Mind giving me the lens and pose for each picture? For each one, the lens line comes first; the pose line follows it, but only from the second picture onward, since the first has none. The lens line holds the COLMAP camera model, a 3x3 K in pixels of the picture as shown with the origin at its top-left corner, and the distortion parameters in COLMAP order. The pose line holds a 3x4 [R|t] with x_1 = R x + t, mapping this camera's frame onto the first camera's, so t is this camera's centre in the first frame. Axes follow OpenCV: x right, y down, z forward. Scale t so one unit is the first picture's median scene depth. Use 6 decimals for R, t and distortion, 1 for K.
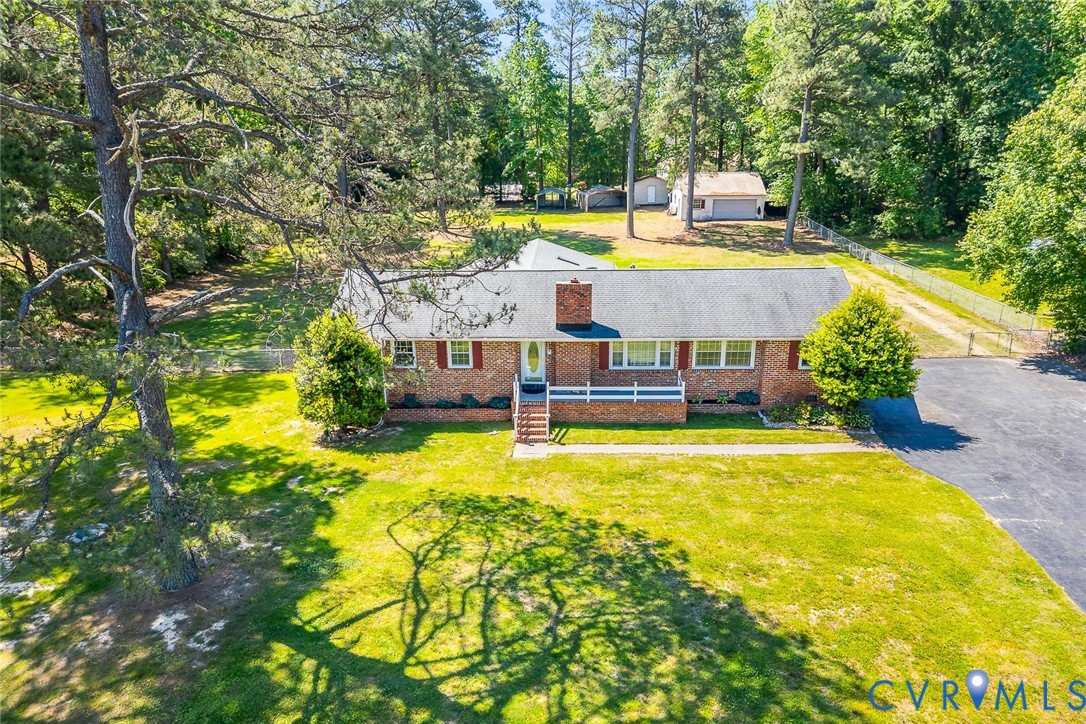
lens RADIAL K [[758.2, 0, 544.3], [0, 758.2, 388.7], [0, 0, 1]] dist [0.045475, -0.013379]
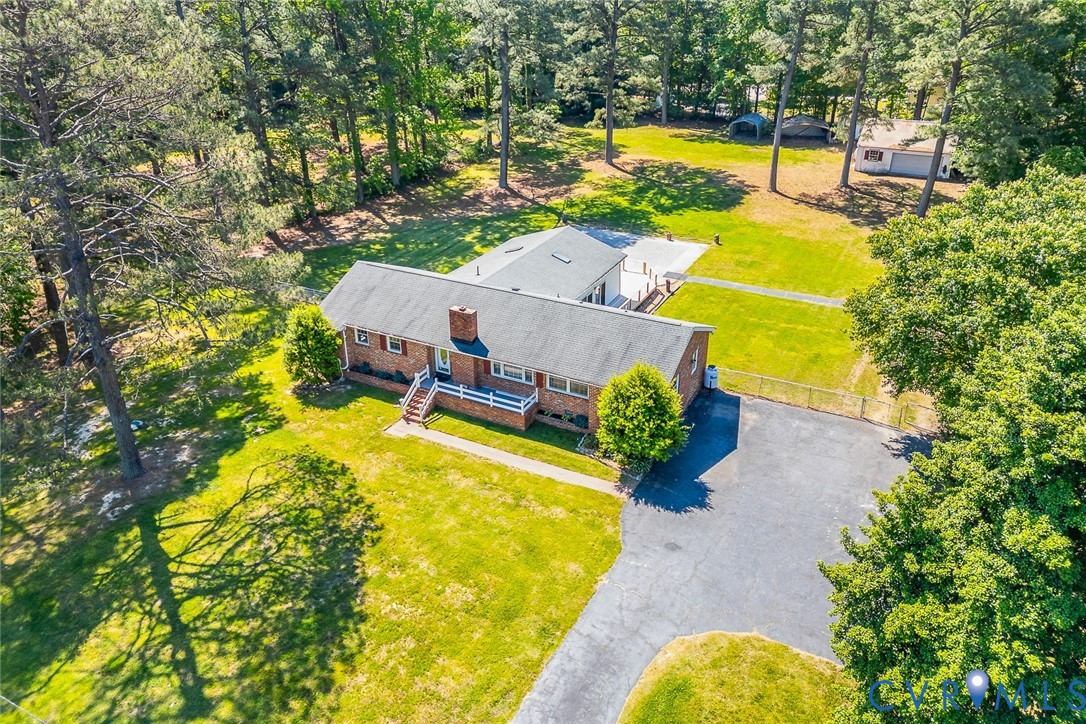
lens RADIAL K [[758.2, 0, 546.1], [0, 758.2, 316.3], [0, 0, 1]] dist [0.045475, -0.013379]
pose [[0.902514, 0.180345, -0.391081, 0.736463], [-0.139799, 0.981604, 0.130042, -0.341575], [0.407339, -0.062692, 0.911123, -0.160572]]
